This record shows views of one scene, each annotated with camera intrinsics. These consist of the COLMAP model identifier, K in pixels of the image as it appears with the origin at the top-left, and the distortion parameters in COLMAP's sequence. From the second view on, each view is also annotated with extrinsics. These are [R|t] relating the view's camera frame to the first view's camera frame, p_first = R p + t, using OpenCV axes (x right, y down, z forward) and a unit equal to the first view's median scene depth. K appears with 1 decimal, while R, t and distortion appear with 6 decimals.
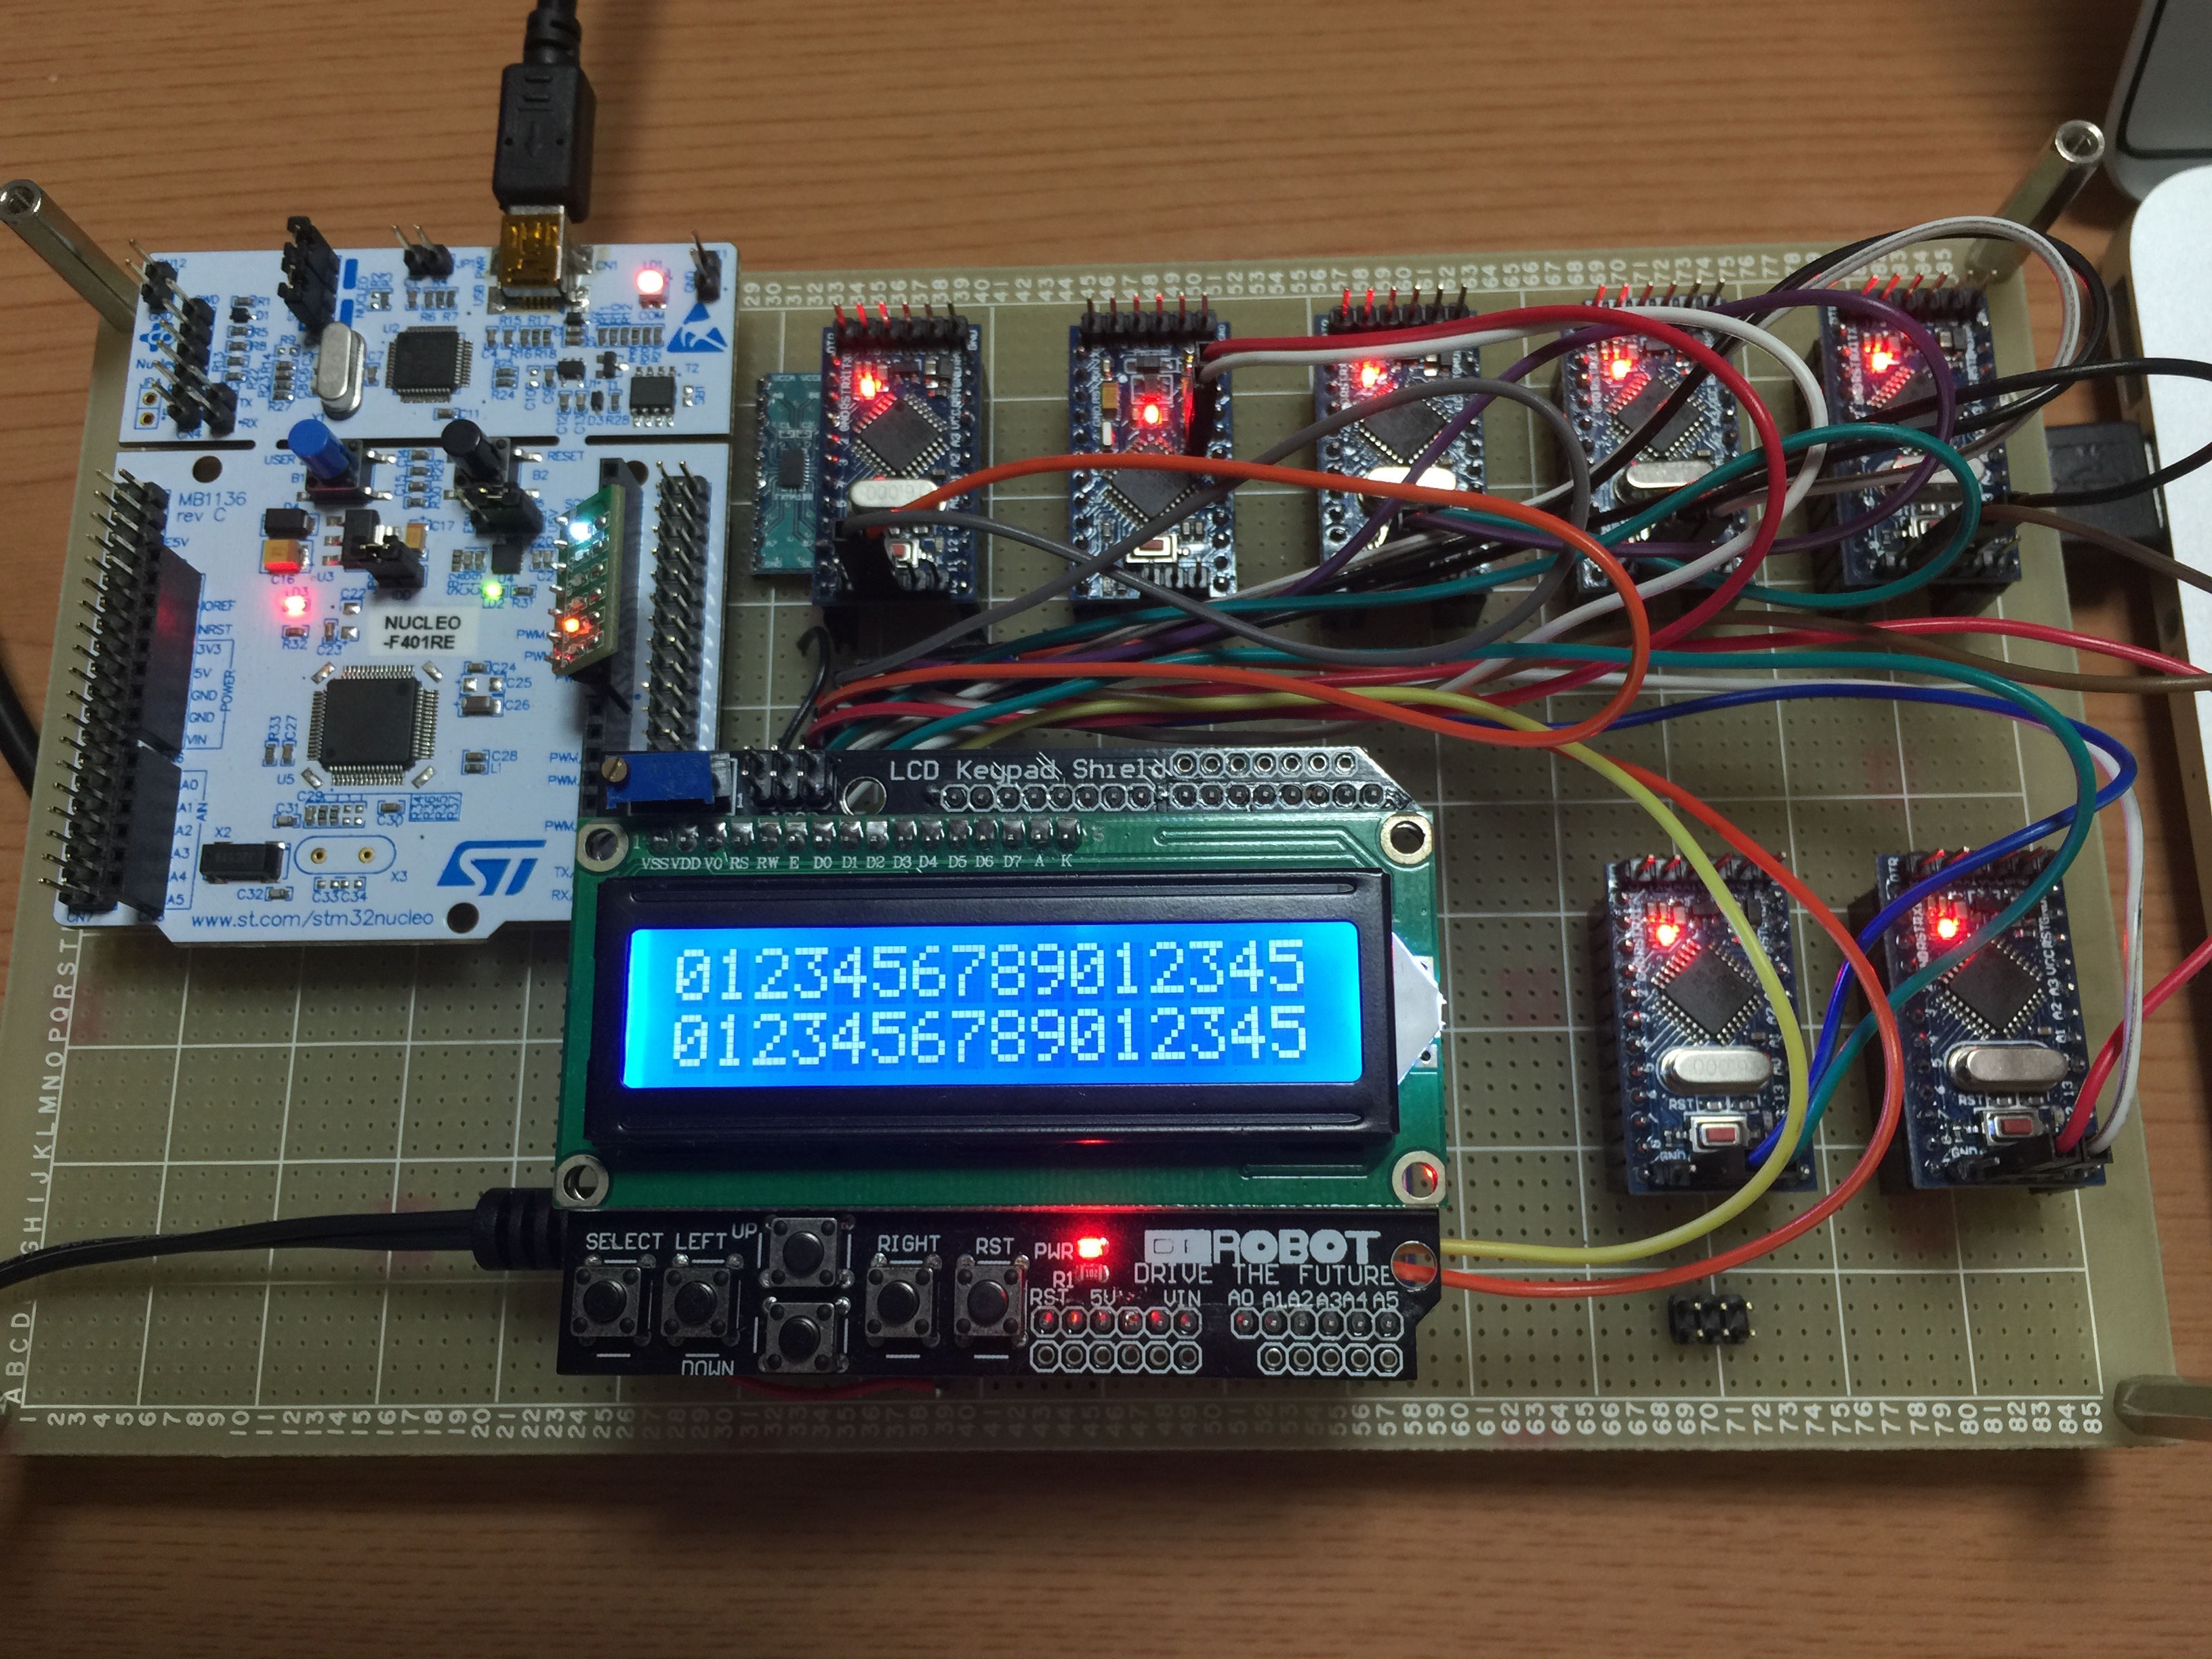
lens RADIAL K [[1783.0, 0, 1113.7], [0, 1783.0, 830.6], [0, 0, 1]] dist [0.085356, -0.116048]
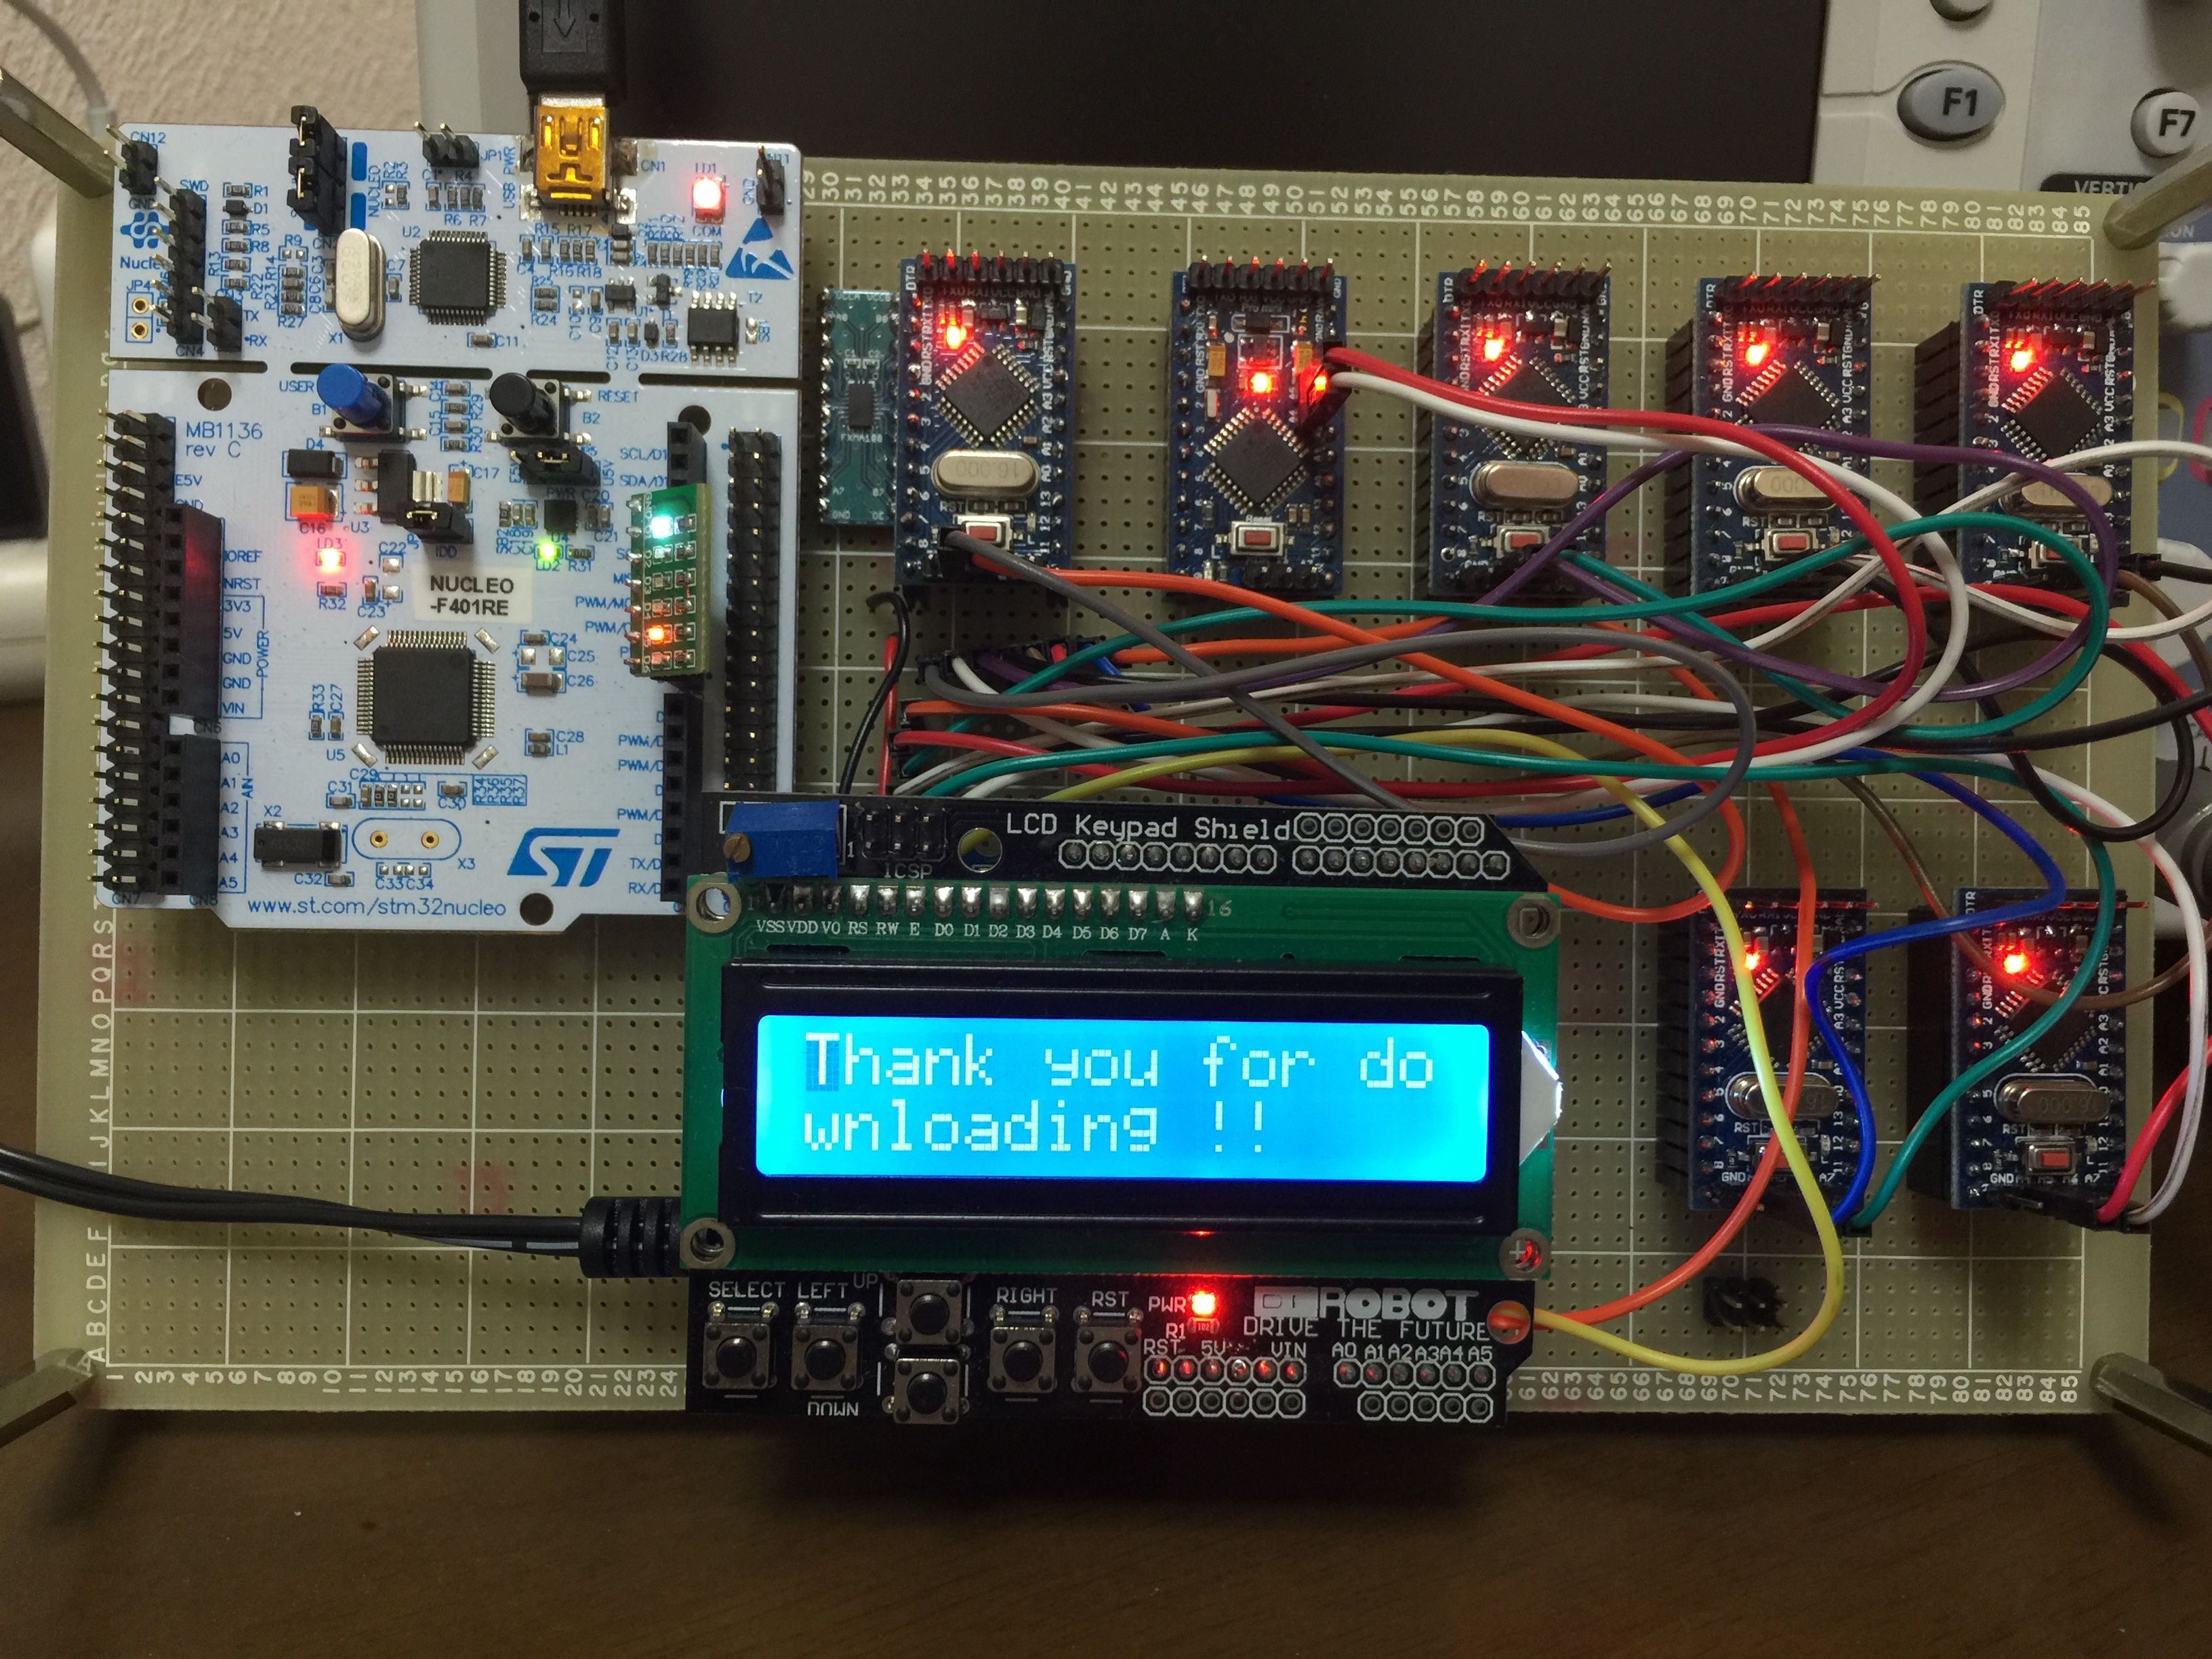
lens RADIAL K [[1783.0, 0, 1113.7], [0, 1783.0, 830.6], [0, 0, 1]] dist [0.085356, -0.116048]
pose [[0.996893, 0.022844, 0.075377, -0.123388], [-0.039549, 0.972802, 0.228238, -0.222588], [-0.068113, -0.230510, 0.970683, 0.046606]]
